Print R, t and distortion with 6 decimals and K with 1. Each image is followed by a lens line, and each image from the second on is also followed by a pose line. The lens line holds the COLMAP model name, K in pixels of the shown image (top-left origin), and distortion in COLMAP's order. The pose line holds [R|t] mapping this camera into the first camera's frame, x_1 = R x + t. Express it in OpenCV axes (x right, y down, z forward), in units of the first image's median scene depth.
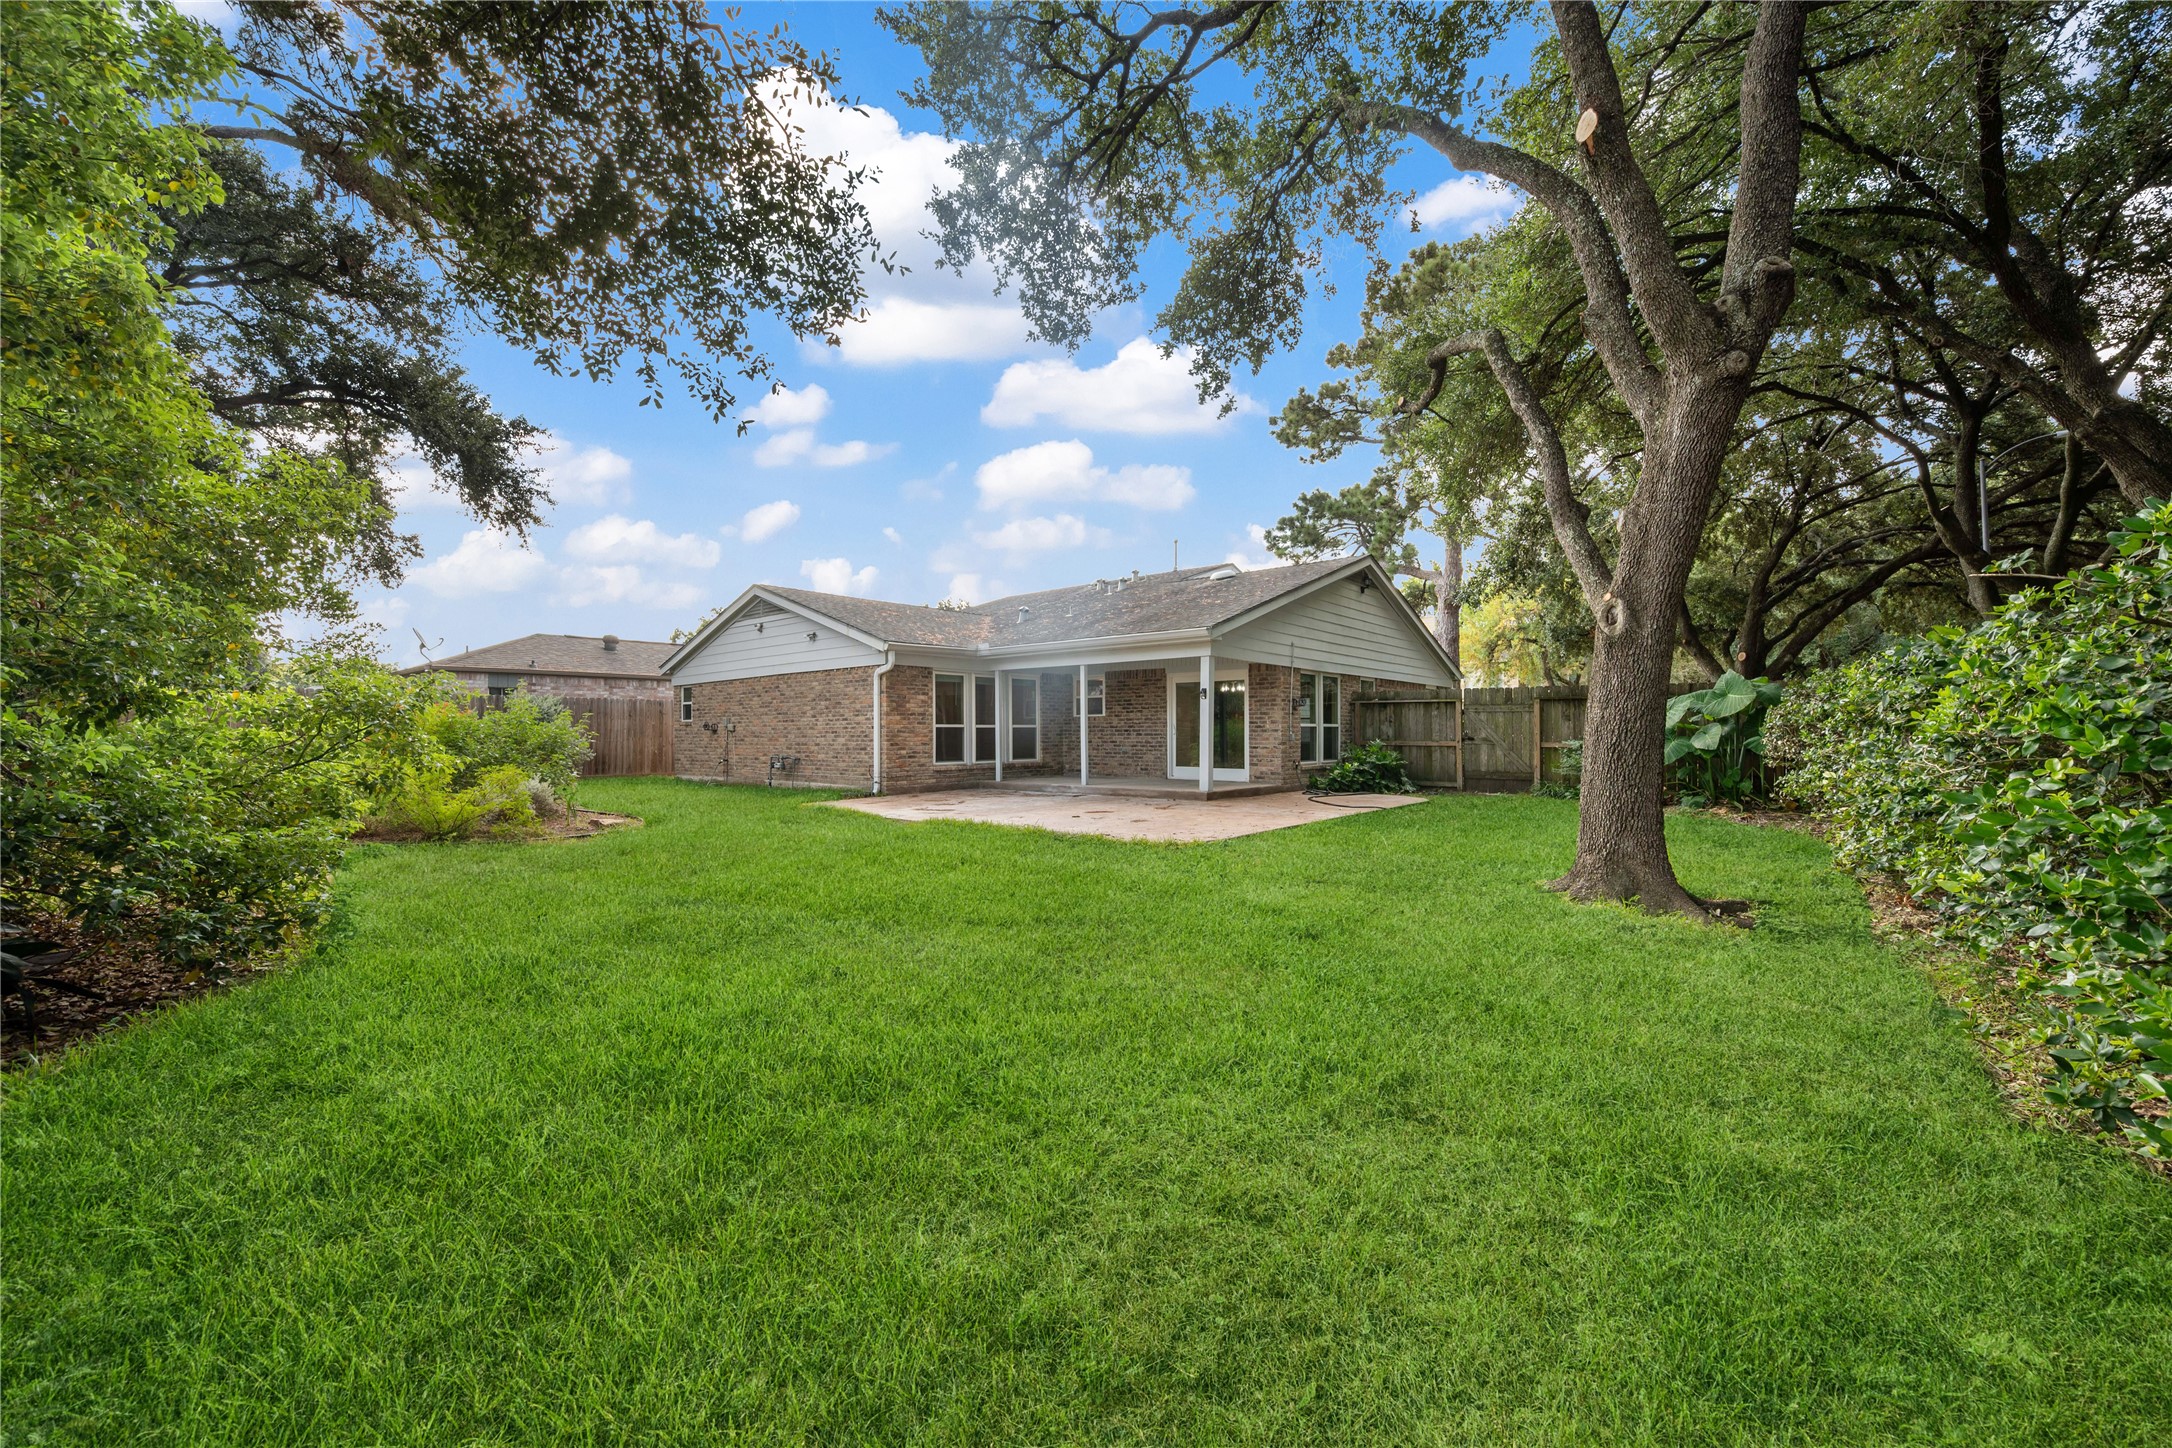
lens RADIAL K [[859.0, 0, 1087.7], [0, 859.0, 708.0], [0, 0, 1]] dist [0.001412, -0.000341]
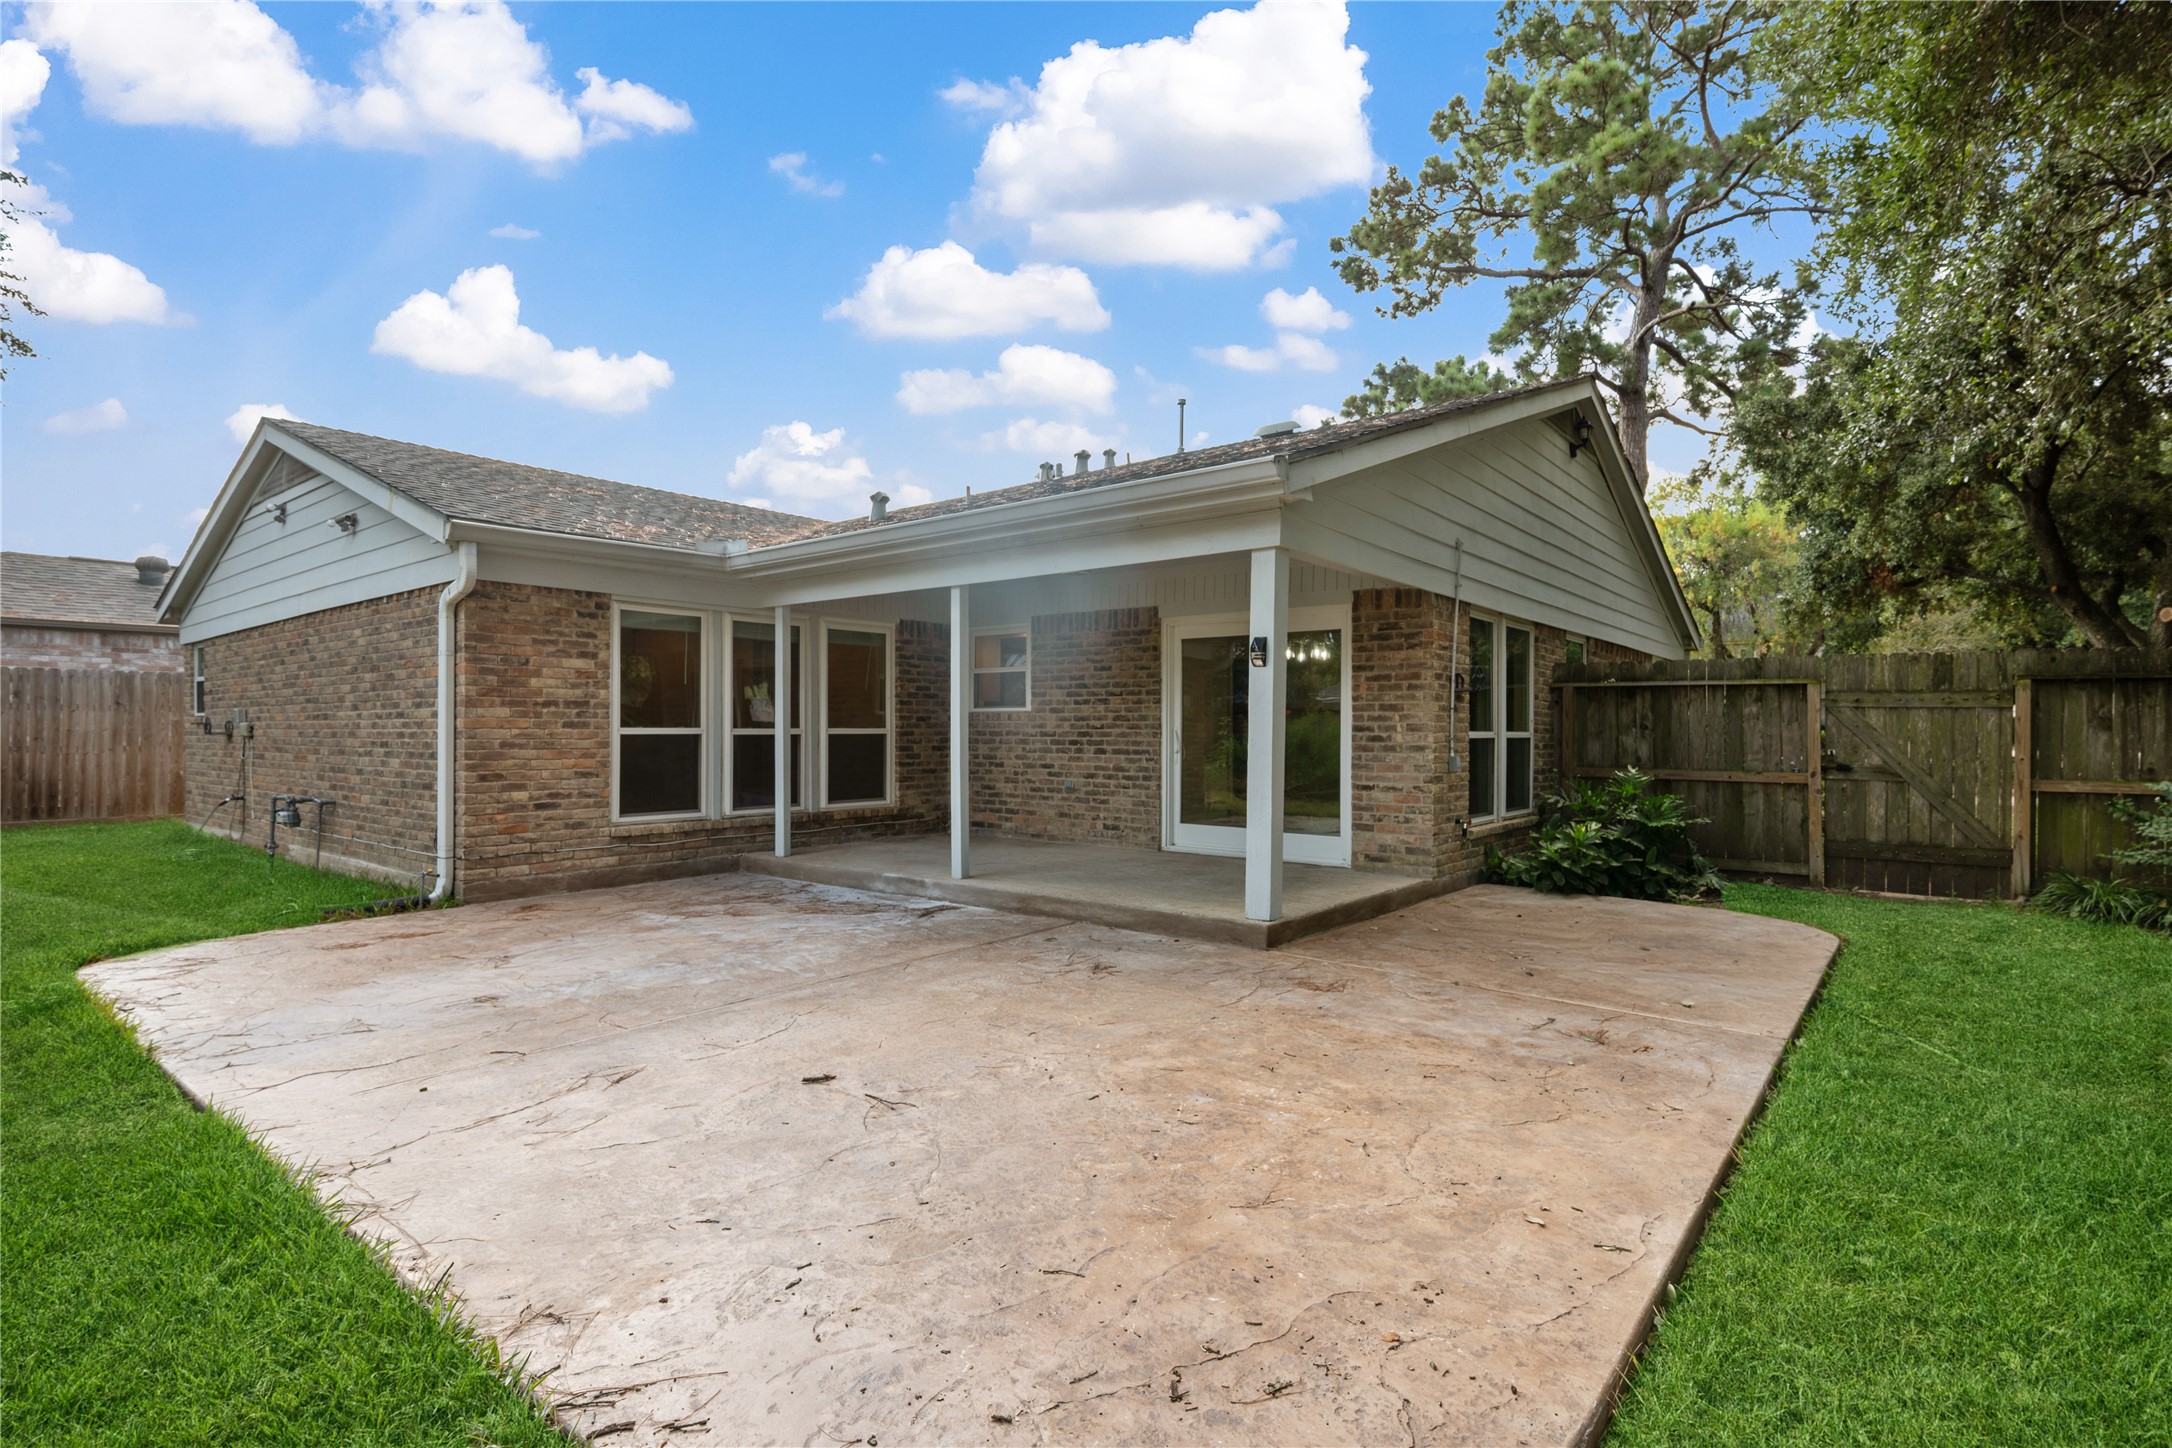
lens RADIAL K [[1040.1, 0, 1090.8], [0, 1040.1, 723.8], [0, 0, 1]] dist [-0.001947, -0.000125]
pose [[0.999798, 0.006414, 0.019042, 0.045389], [-0.006861, 0.999700, 0.023505, 0.003250], [-0.018885, -0.023631, 0.999542, 0.460506]]
